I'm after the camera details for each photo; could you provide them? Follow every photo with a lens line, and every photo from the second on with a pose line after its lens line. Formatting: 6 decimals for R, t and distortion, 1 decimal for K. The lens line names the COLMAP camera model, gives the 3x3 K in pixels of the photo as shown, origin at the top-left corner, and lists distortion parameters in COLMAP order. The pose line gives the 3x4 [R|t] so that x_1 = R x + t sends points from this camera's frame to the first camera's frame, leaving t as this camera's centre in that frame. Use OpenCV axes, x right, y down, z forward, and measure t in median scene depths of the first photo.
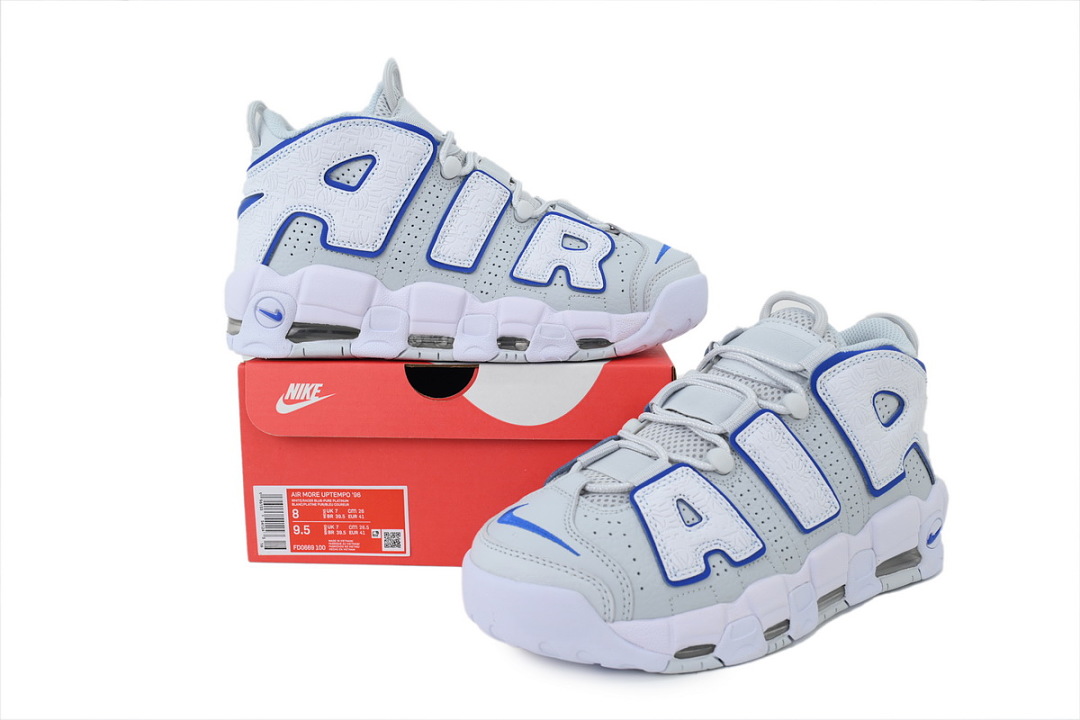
lens RADIAL K [[889.8, 0, 540.0], [0, 889.8, 360.0], [0, 0, 1]] dist [0.000155, 0.000779]
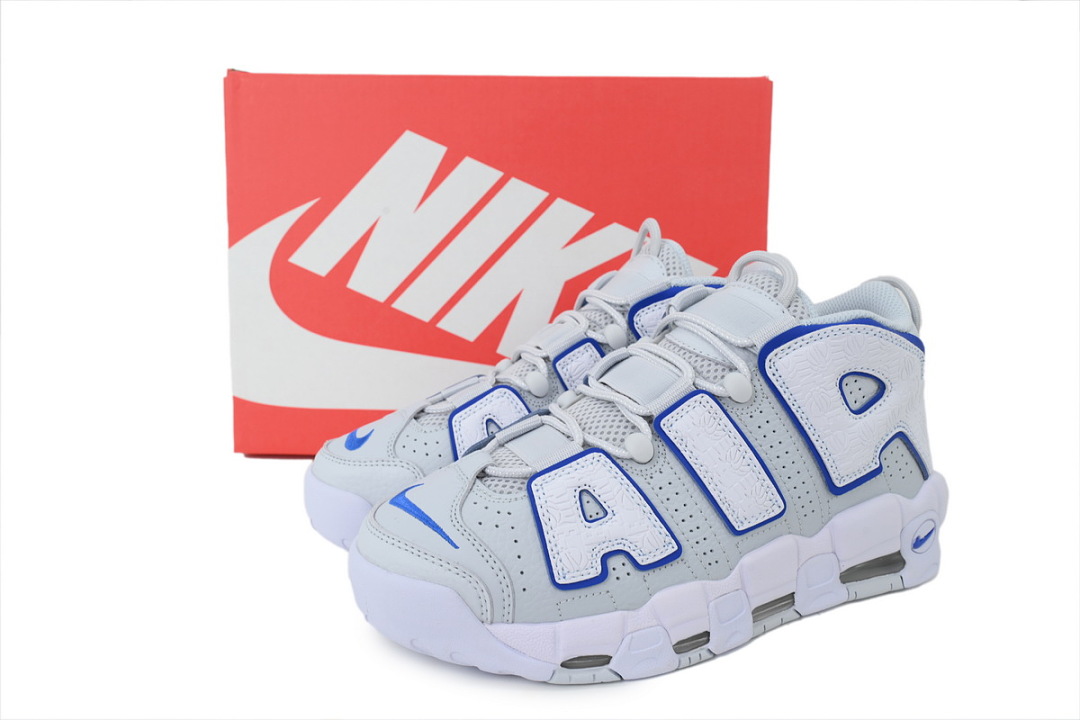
lens RADIAL K [[889.8, 0, 540.0], [0, 889.8, 360.0], [0, 0, 1]] dist [0.000155, 0.000779]
pose [[0.989134, 0.036801, -0.142338, 0.225624], [-0.025987, 0.996685, 0.077101, -0.037248], [0.144703, -0.072565, 0.986811, 0.128352]]
